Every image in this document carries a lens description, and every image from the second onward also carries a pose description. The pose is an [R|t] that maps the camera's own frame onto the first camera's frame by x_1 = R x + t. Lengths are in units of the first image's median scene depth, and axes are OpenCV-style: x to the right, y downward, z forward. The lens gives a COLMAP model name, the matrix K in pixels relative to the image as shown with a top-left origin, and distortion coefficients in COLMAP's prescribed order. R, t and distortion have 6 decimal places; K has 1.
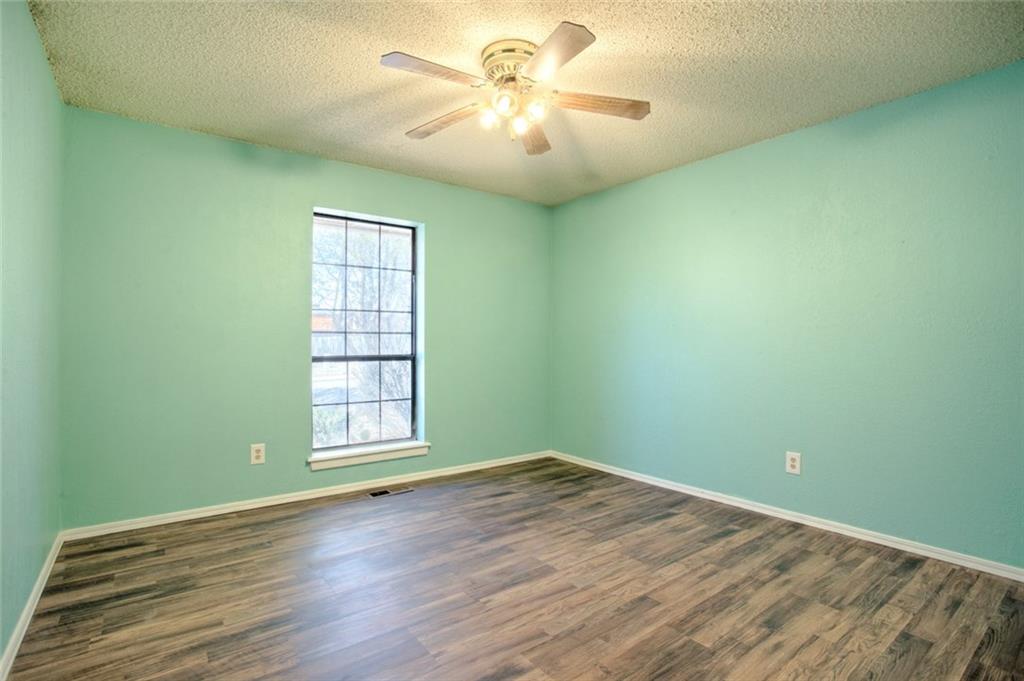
lens RADIAL K [[495.1, 0, 508.7], [0, 495.1, 339.8], [0, 0, 1]] dist [-0.061833, 0.021544]
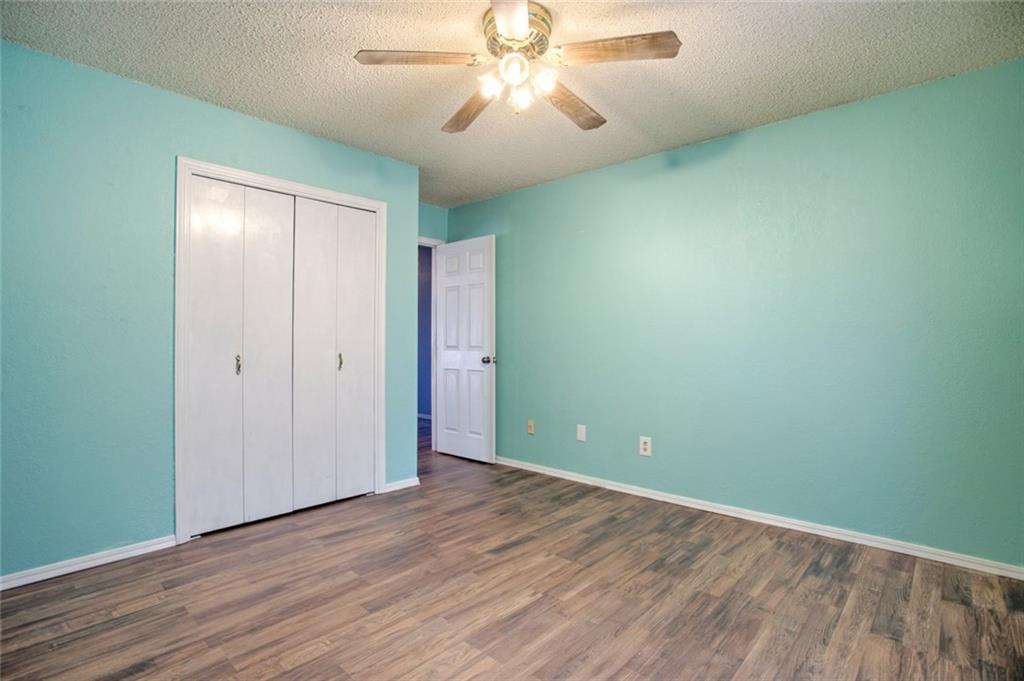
lens RADIAL K [[495.1, 0, 508.7], [0, 495.1, 339.8], [0, 0, 1]] dist [-0.061833, 0.021544]
pose [[-0.984292, -0.003812, -0.176509, 0.191630], [-0.002557, 0.999970, -0.007335, 0.013095], [0.176532, -0.006768, -0.984272, 2.003443]]
